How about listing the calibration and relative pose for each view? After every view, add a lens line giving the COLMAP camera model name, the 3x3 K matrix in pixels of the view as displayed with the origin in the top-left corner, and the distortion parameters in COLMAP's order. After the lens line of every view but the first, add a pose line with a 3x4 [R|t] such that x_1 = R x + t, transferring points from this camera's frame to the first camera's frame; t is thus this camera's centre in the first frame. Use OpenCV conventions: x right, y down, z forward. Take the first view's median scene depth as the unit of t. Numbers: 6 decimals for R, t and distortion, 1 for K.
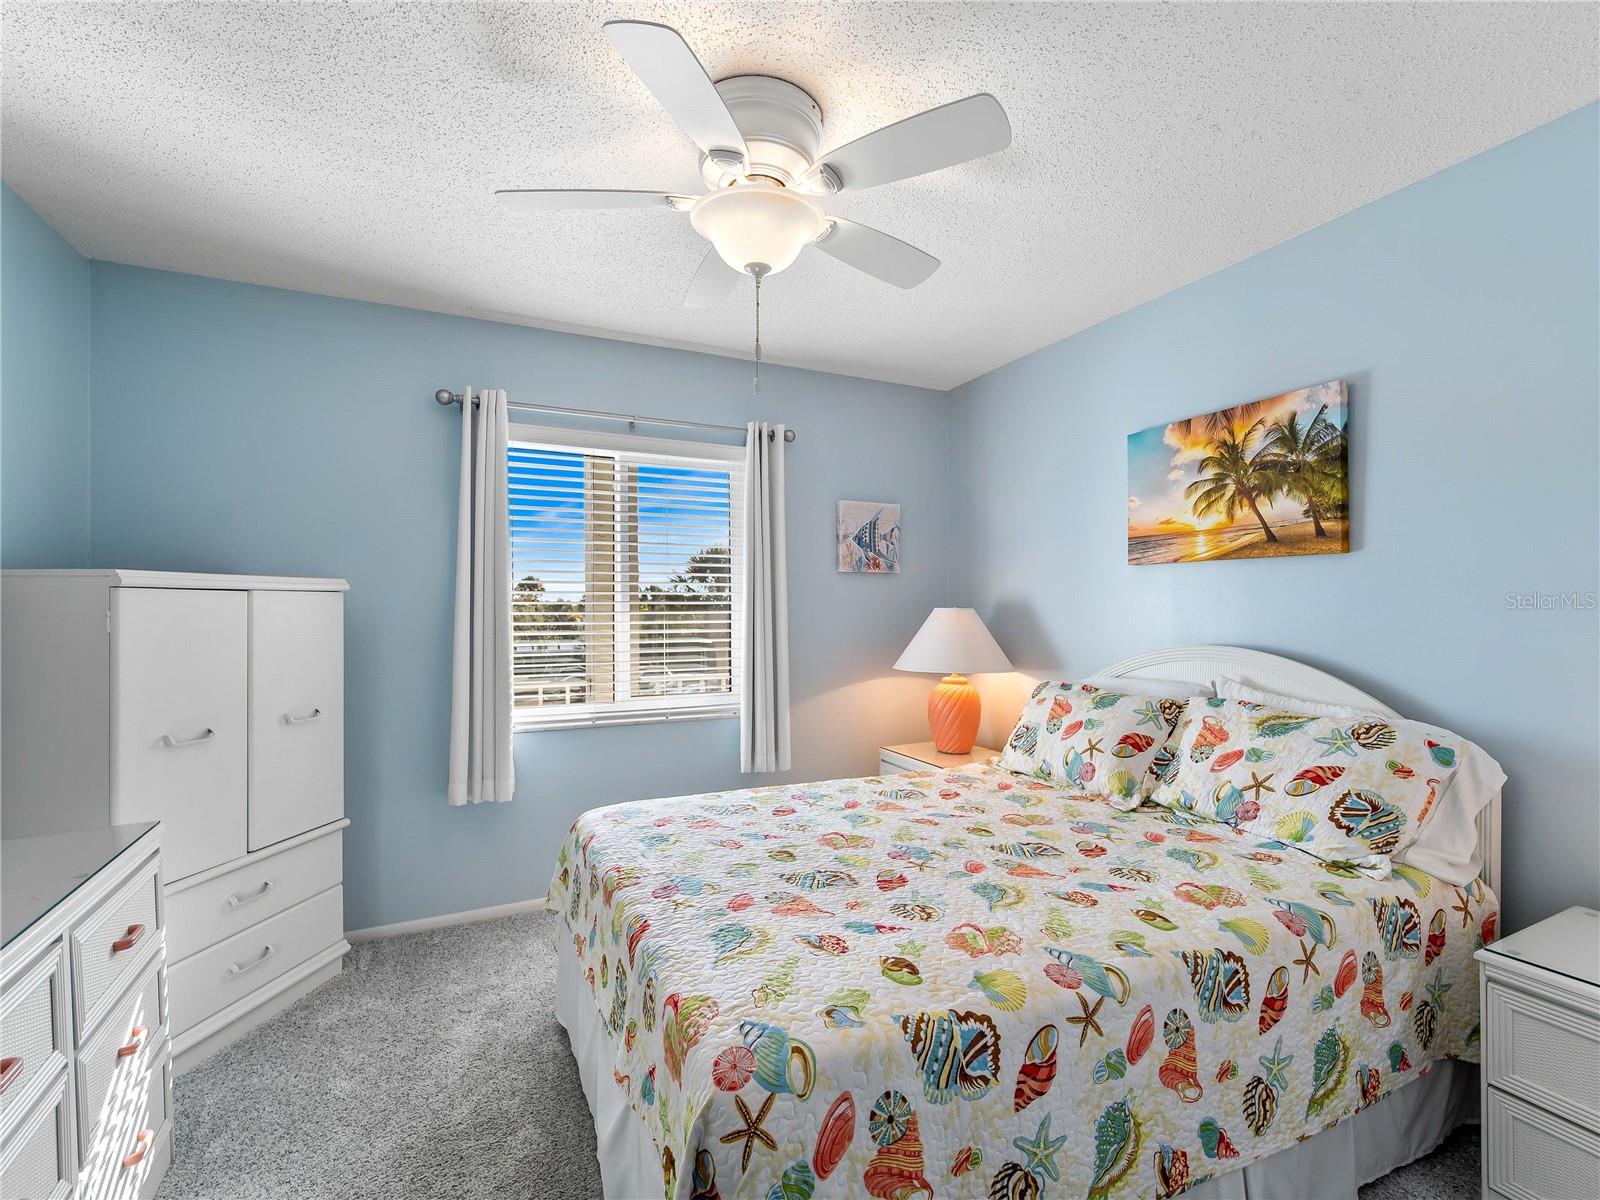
lens RADIAL K [[727.0, 0, 799.4], [0, 727.0, 602.9], [0, 0, 1]] dist [-0.001275, -0.000612]
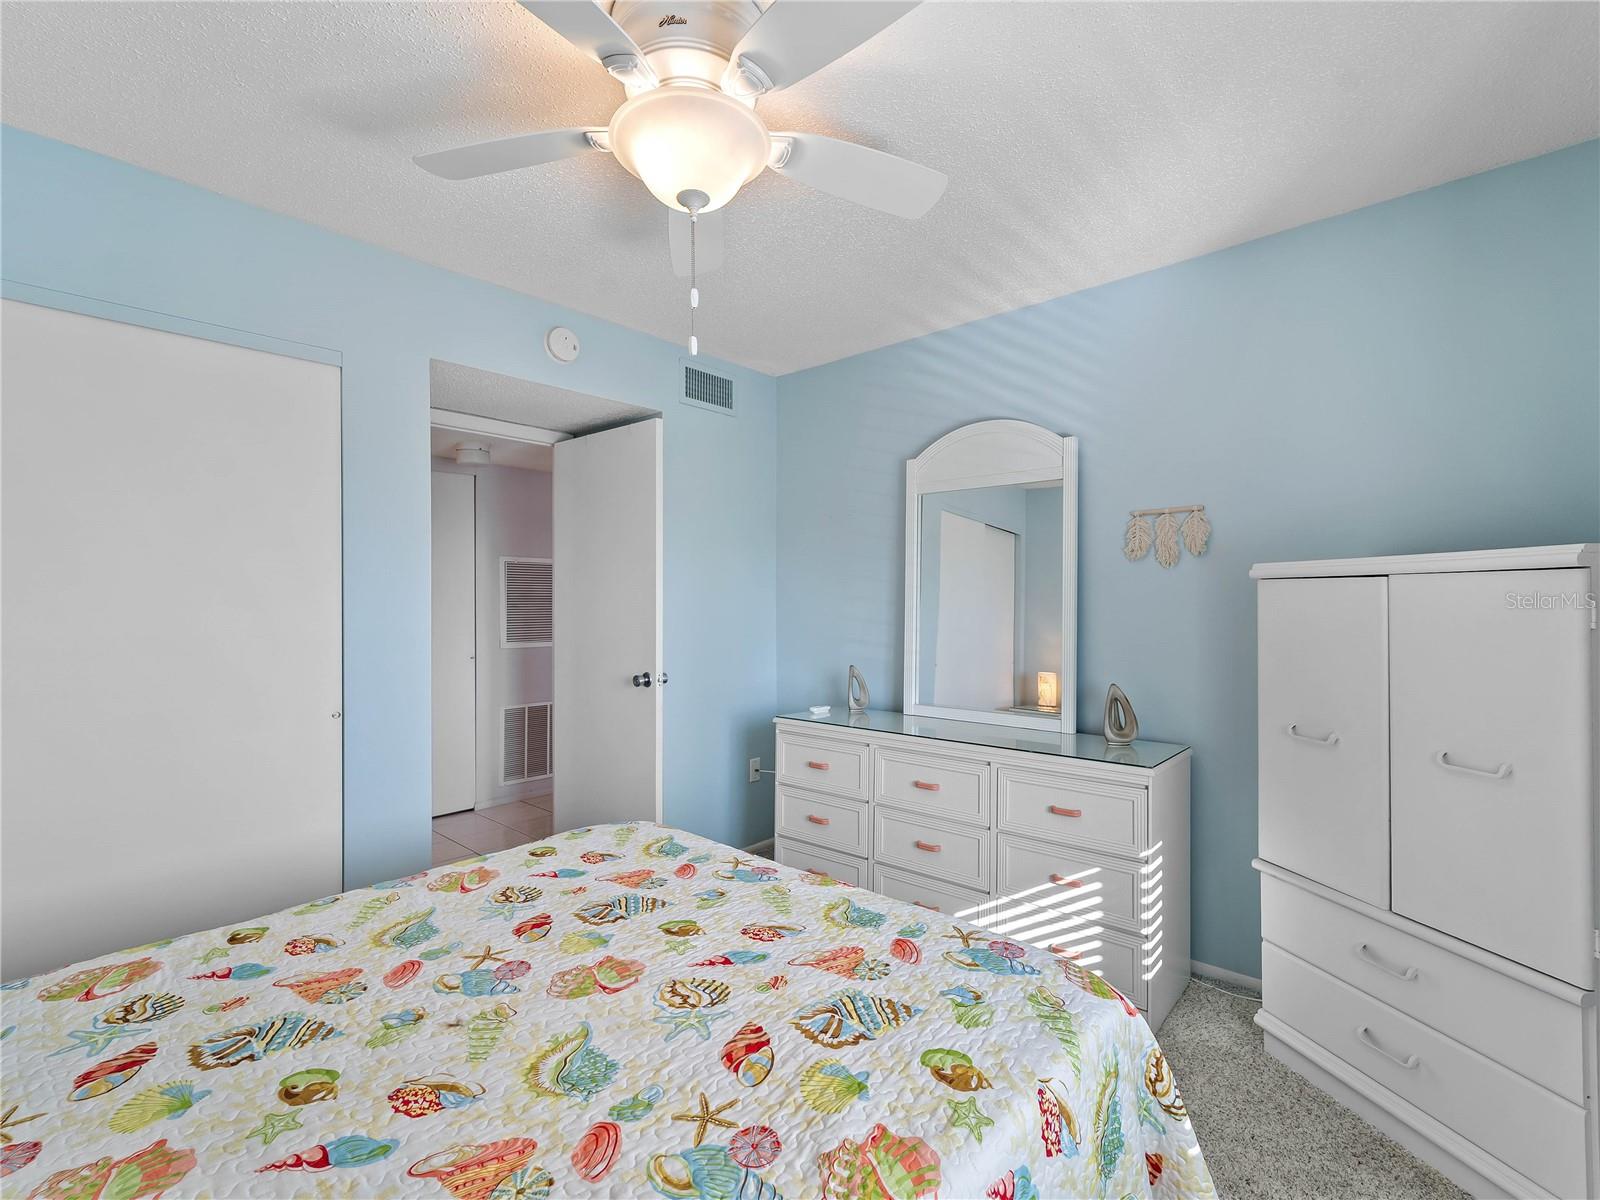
lens RADIAL K [[734.7, 0, 808.4], [0, 734.7, 596.4], [0, 0, 1]] dist [0.000195, -0.000251]
pose [[-0.920340, 0.007353, -0.391051, 0.118484], [0.010717, 0.999922, -0.006420, 0.003502], [0.390973, -0.010099, -0.920347, 1.388582]]
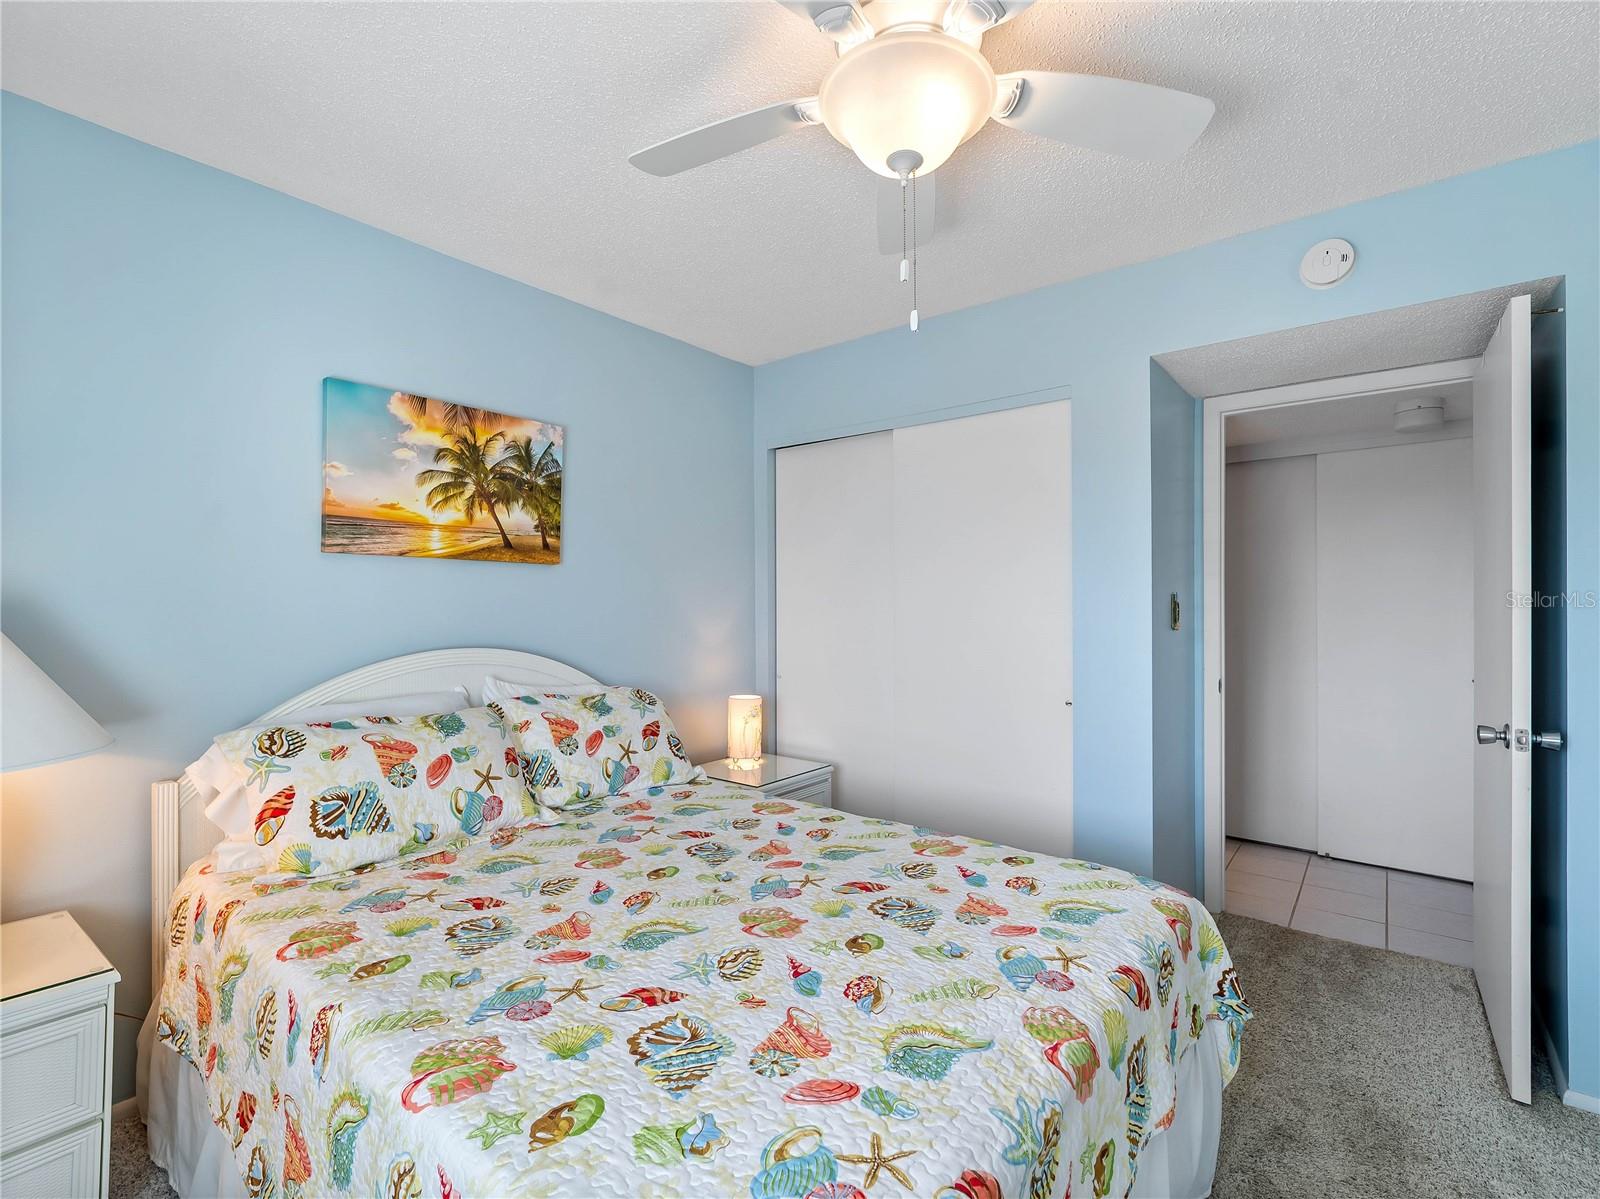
lens RADIAL K [[727.0, 0, 799.4], [0, 727.0, 602.4], [0, 0, 1]] dist [-0.001275, -0.000612]
pose [[-0.435451, 0.007893, 0.900178, -0.519106], [-0.003044, 0.999943, -0.010240, 0.006886], [-0.900207, -0.007199, -0.435402, 1.087242]]
